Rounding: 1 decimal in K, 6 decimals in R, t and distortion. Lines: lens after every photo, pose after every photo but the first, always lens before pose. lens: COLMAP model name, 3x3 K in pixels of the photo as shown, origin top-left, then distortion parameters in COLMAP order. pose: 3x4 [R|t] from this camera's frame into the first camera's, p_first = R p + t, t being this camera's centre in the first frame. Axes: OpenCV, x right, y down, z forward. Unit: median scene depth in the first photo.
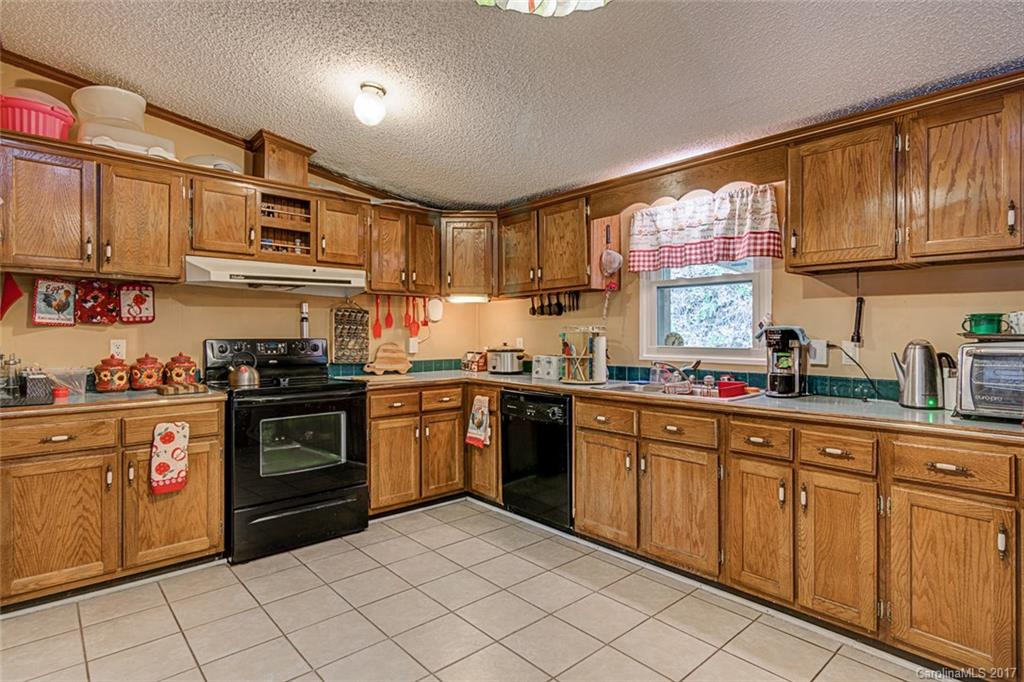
lens RADIAL K [[531.6, 0, 512.5], [0, 531.6, 335.1], [0, 0, 1]] dist [-0.001184, -0.000201]
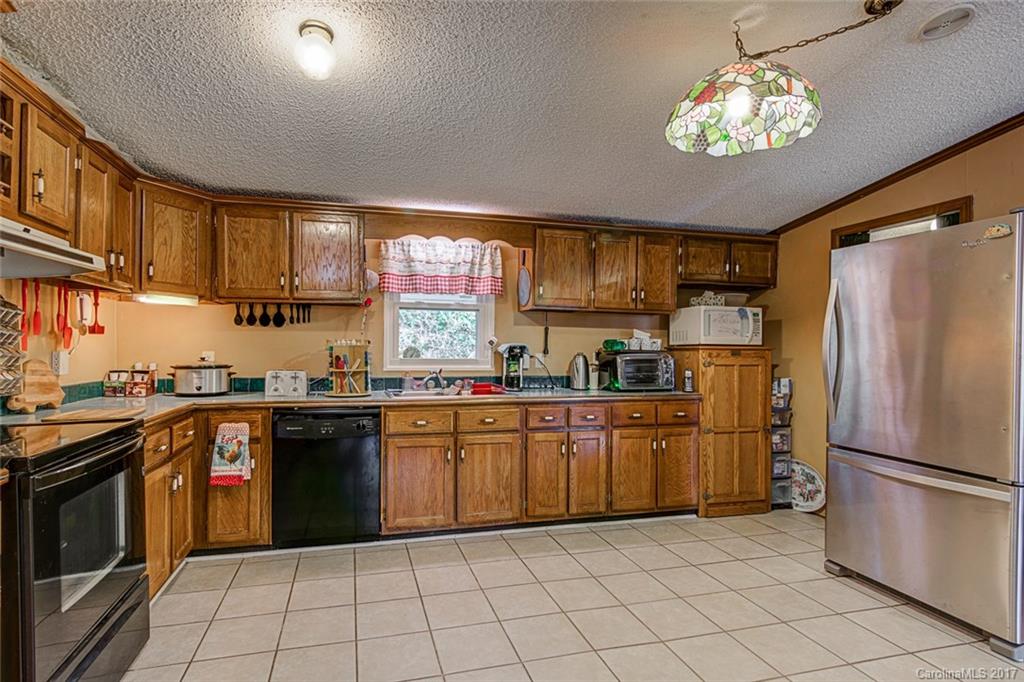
lens RADIAL K [[500.0, 0, 475.7], [0, 500.0, 352.6], [0, 0, 1]] dist [0.000543, 0.000439]
pose [[0.468930, -0.003012, 0.883230, -0.678582], [-0.005844, 0.999962, 0.006512, -0.000145], [-0.883216, -0.008215, 0.468895, 0.378821]]
